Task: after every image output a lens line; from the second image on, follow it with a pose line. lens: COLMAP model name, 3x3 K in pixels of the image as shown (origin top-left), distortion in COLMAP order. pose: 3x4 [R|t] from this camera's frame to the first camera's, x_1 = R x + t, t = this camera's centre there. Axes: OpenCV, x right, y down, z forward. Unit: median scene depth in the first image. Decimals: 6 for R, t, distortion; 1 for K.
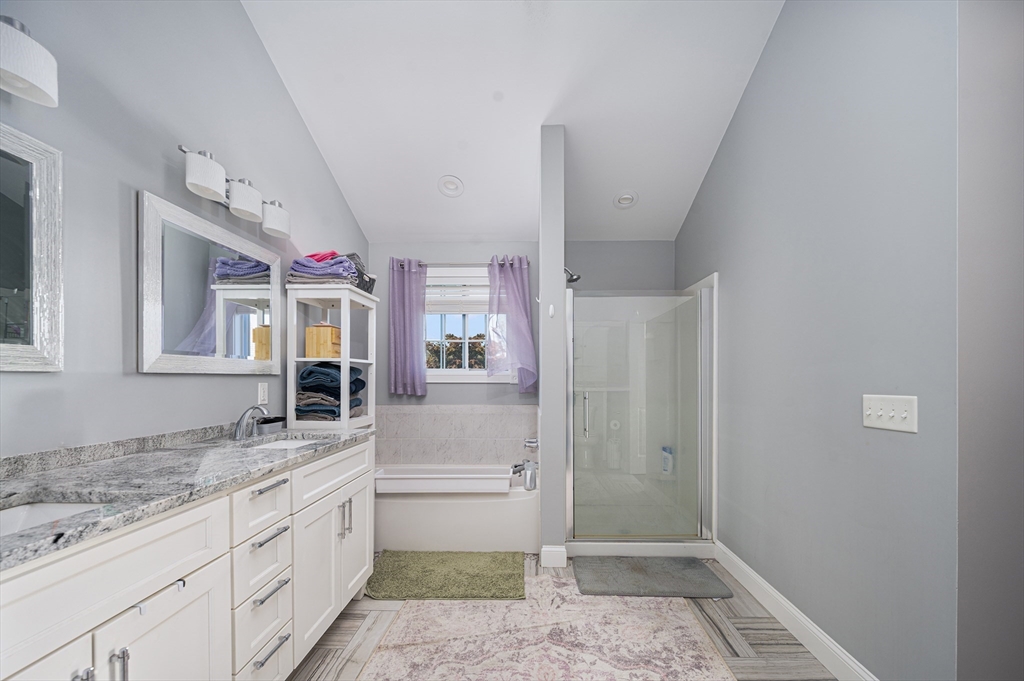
lens RADIAL K [[411.6, 0, 519.2], [0, 411.6, 378.3], [0, 0, 1]] dist [-0.006752, -0.000447]
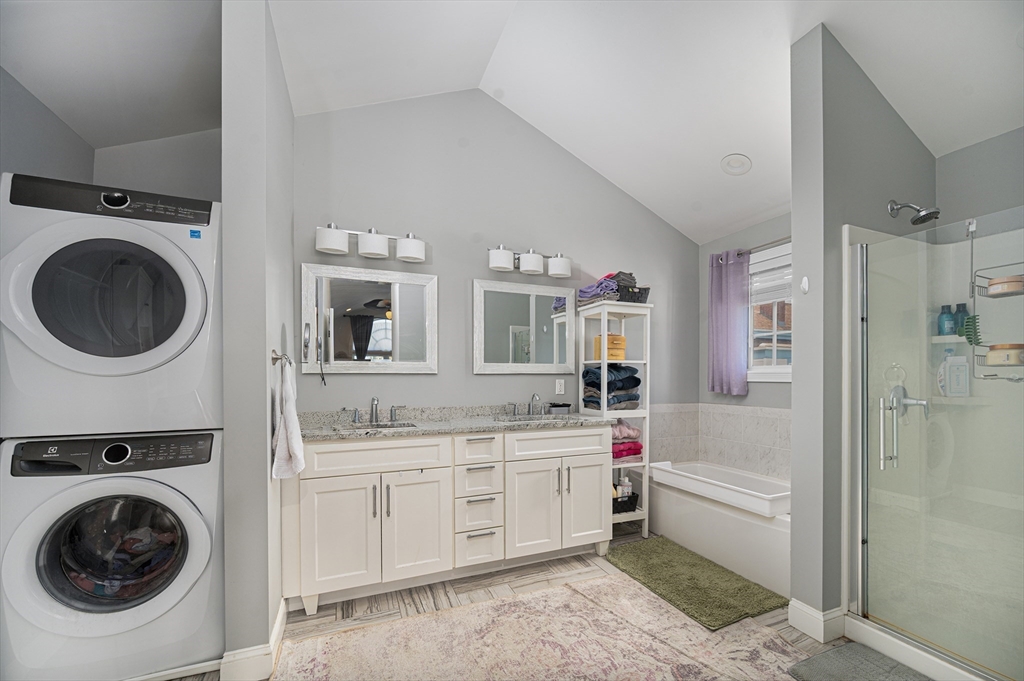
lens RADIAL K [[411.6, 0, 519.2], [0, 411.6, 378.3], [0, 0, 1]] dist [-0.006752, -0.000447]
pose [[0.412107, 0.012167, -0.911054, 0.600828], [-0.002564, 0.999922, 0.012194, -0.009811], [0.911132, -0.002690, 0.412107, 0.253287]]
